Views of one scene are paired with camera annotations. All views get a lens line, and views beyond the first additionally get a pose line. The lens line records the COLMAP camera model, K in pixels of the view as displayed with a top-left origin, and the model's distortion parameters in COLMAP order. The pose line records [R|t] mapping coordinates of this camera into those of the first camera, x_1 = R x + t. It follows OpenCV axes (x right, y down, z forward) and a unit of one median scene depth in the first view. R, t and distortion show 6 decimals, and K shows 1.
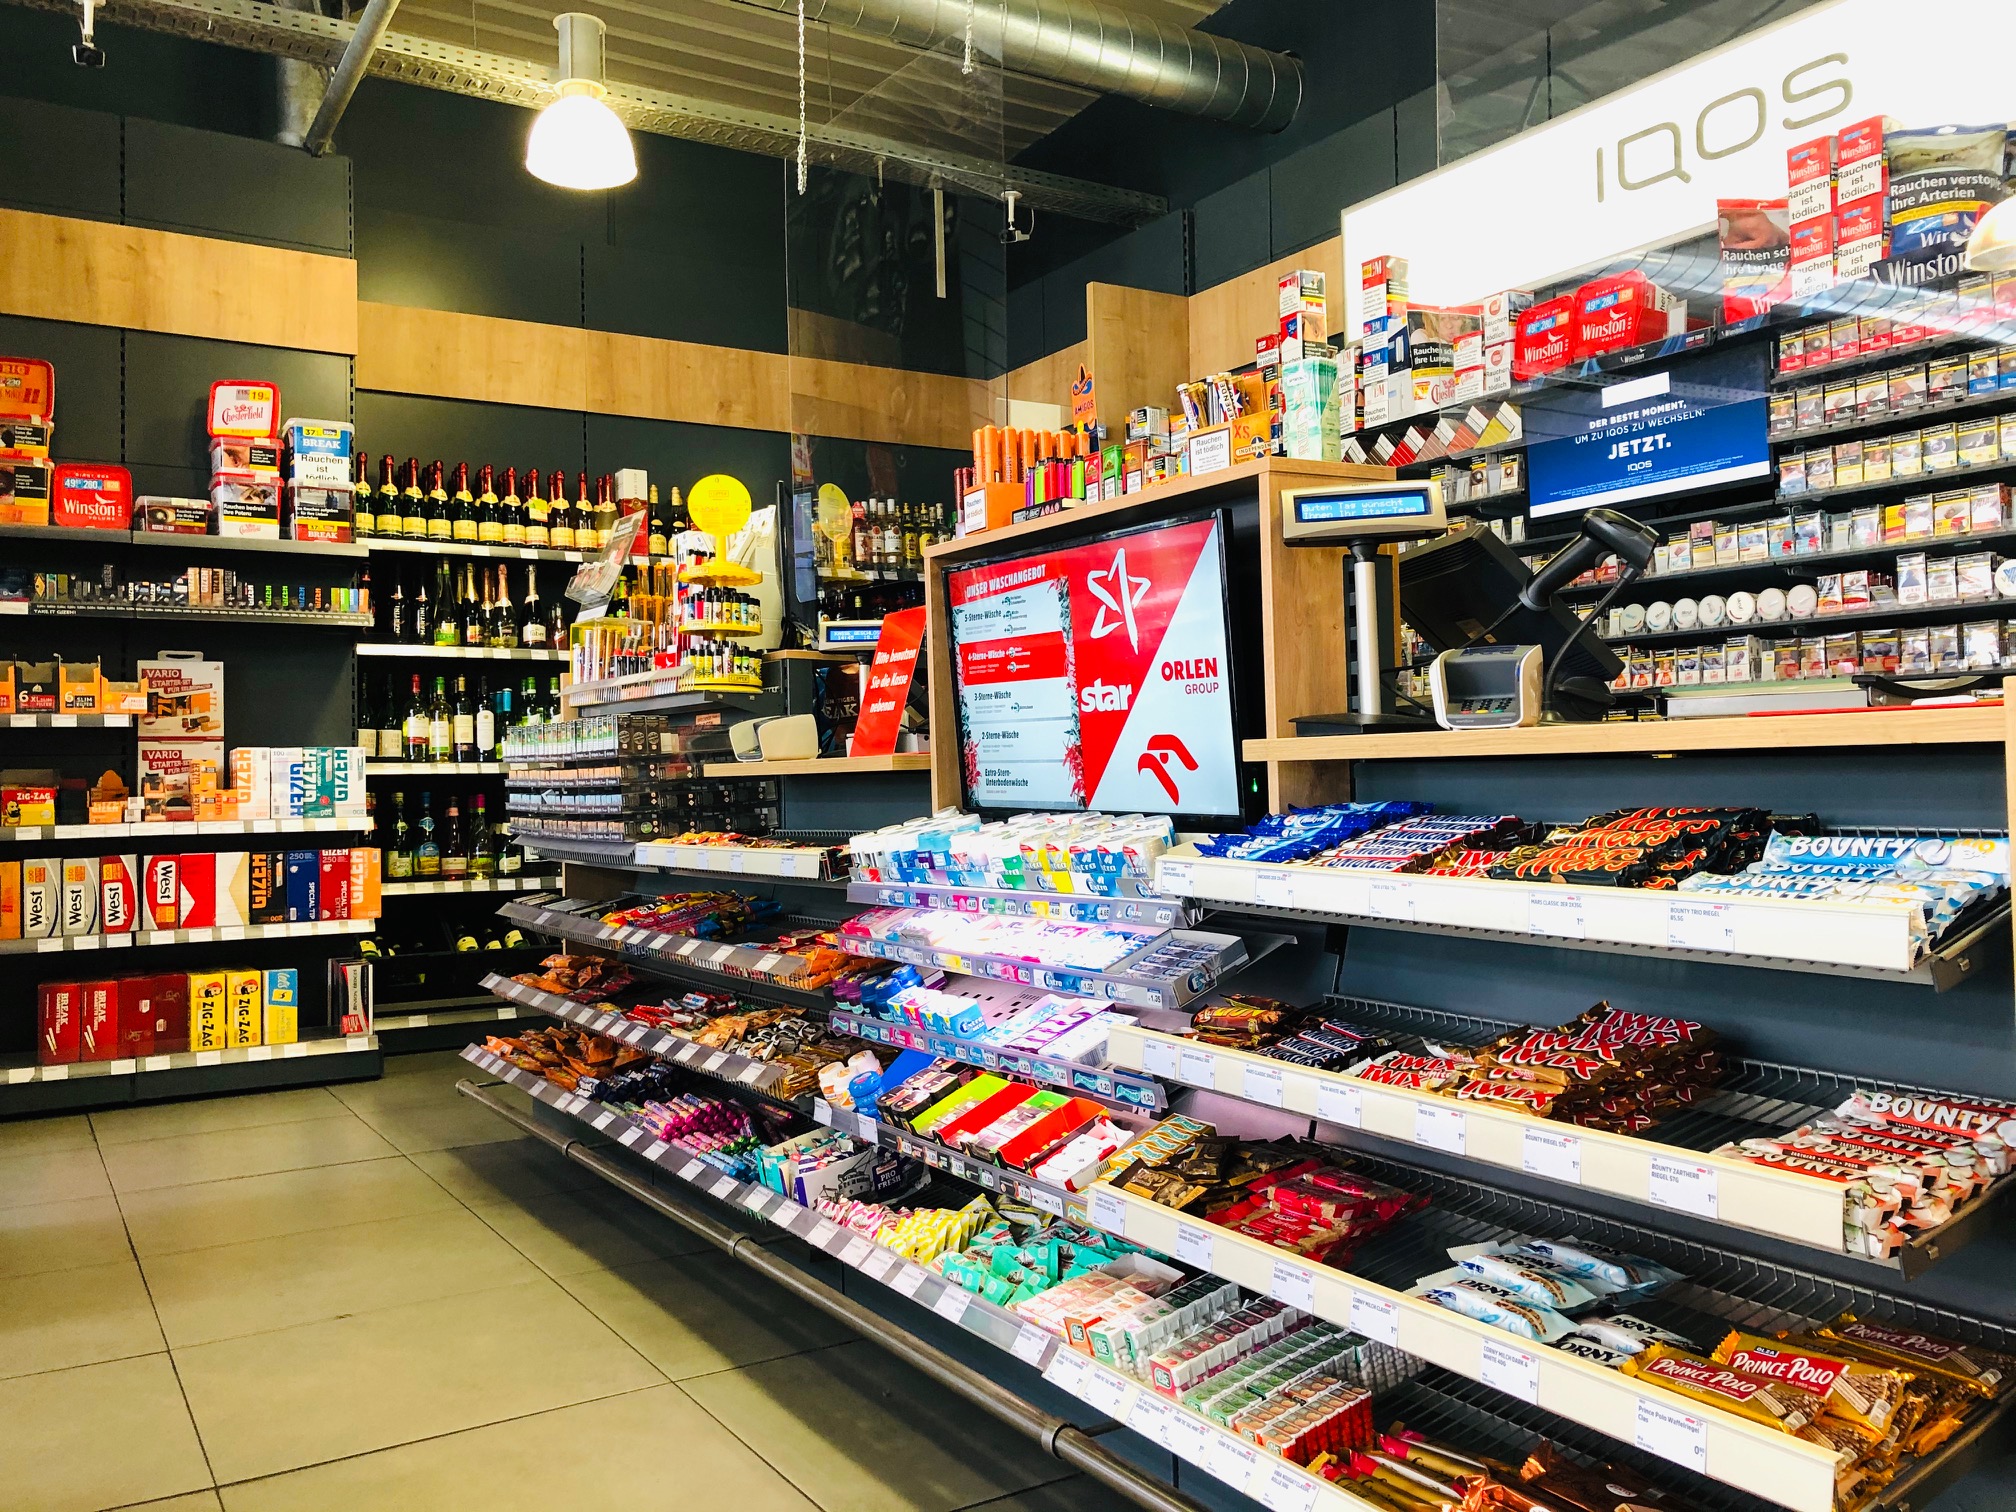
lens RADIAL K [[1638.7, 0, 1010.6], [0, 1638.7, 741.5], [0, 0, 1]] dist [0.040782, -0.041281]
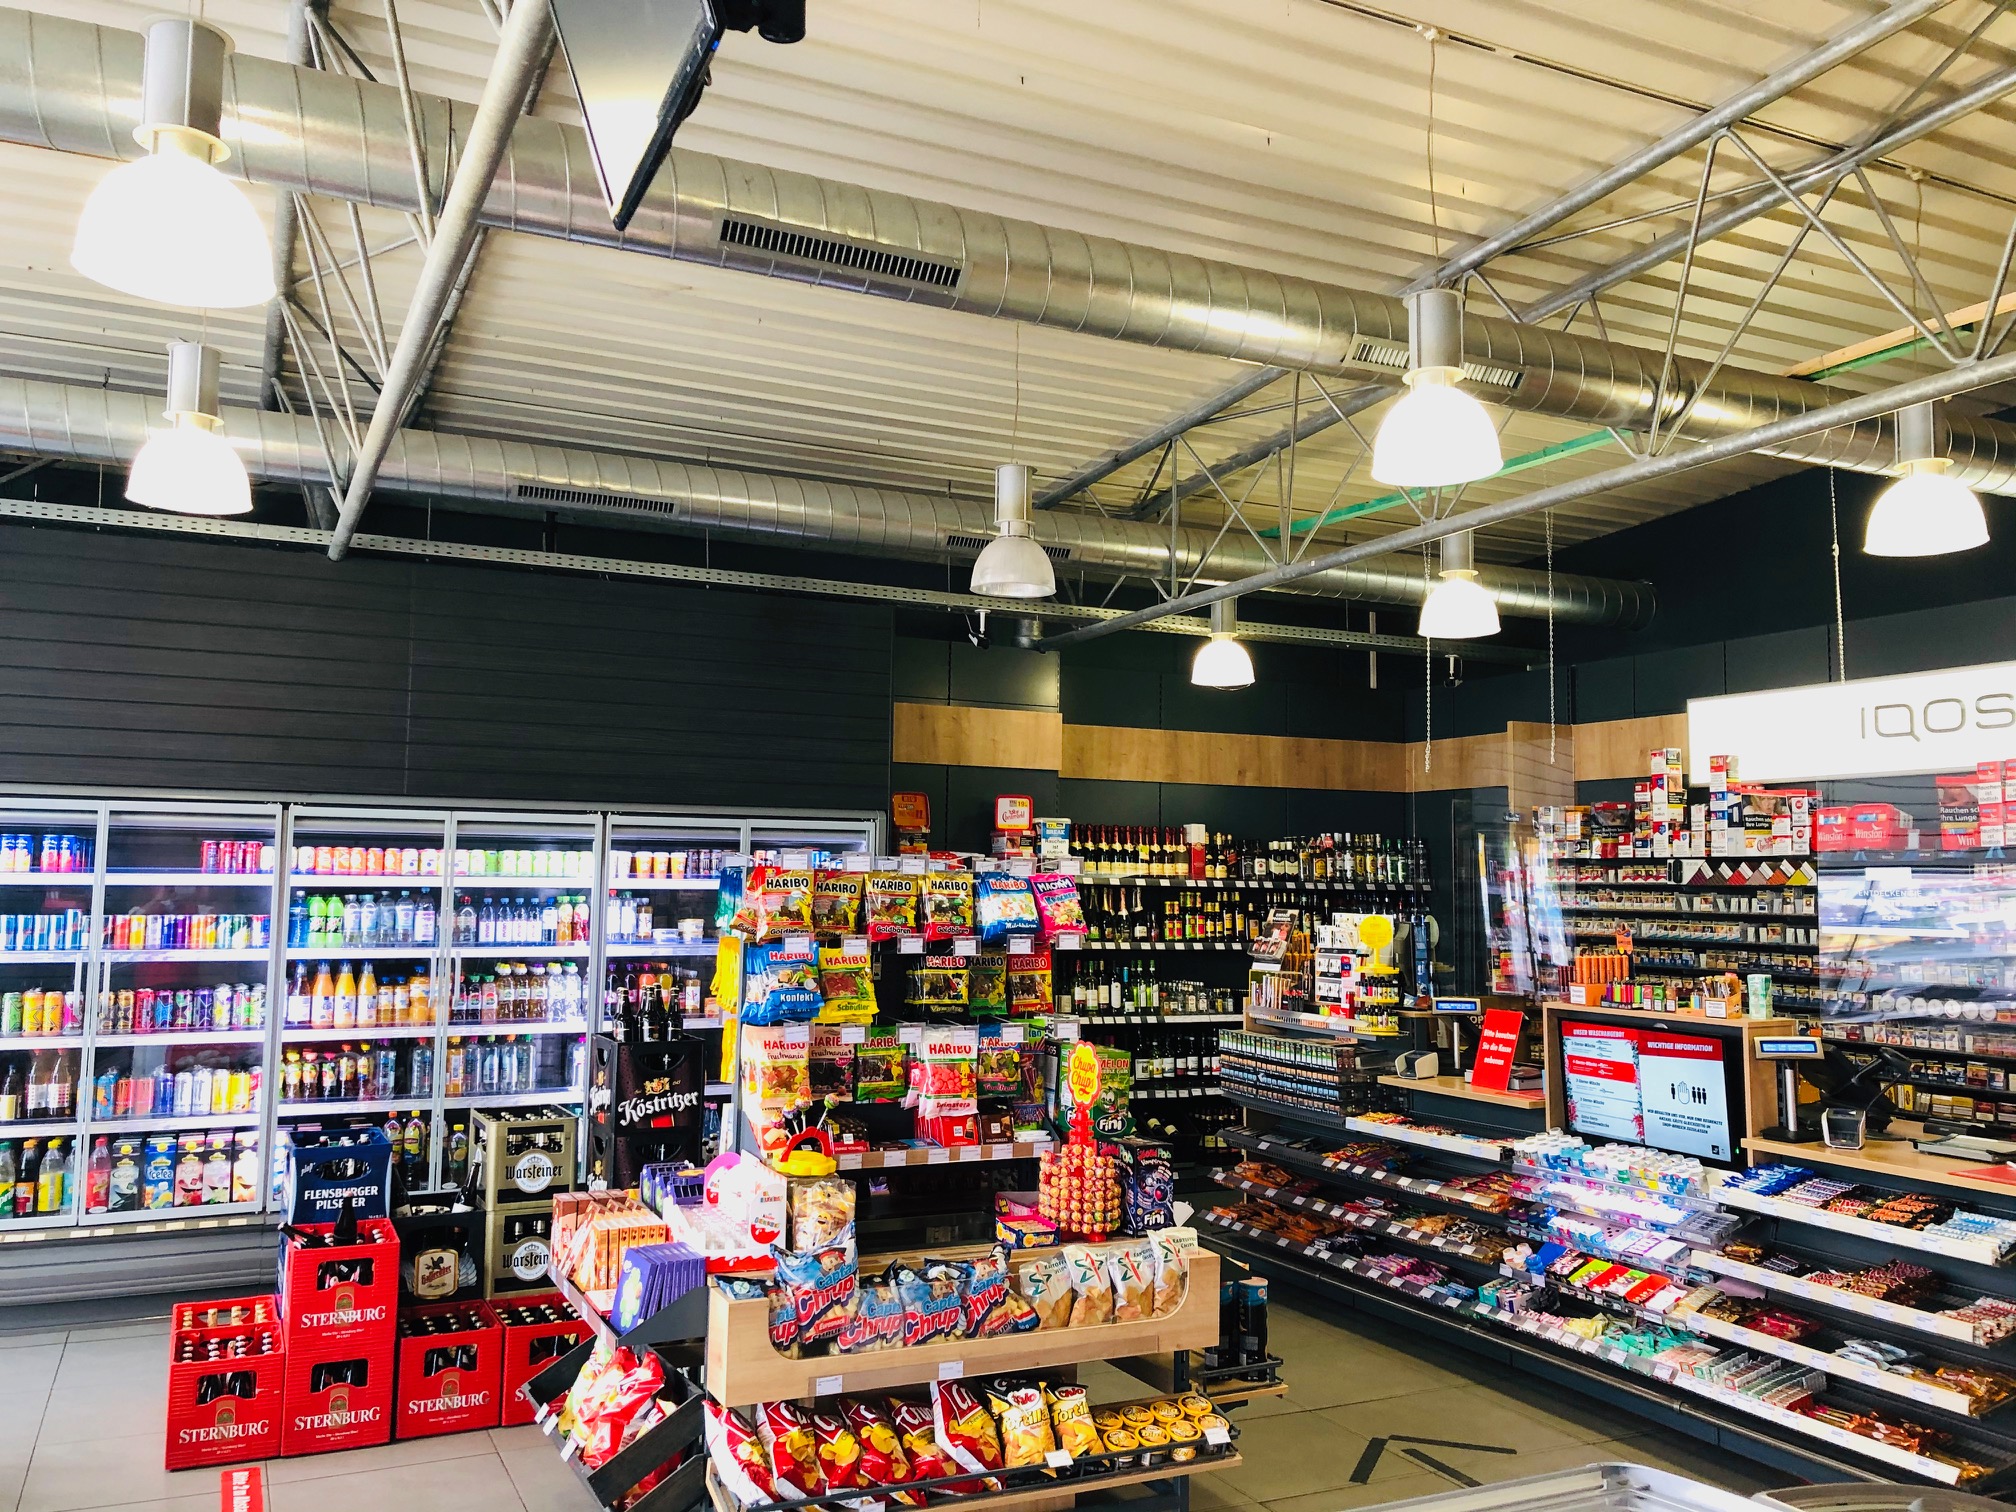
lens RADIAL K [[1638.7, 0, 1007.0], [0, 1638.7, 750.5], [0, 0, 1]] dist [0.040782, -0.041281]
pose [[0.993566, 0.024771, -0.110508, -0.568431], [-0.031477, 0.997741, -0.059352, -0.325850], [0.108788, 0.062449, 0.992101, -1.343273]]
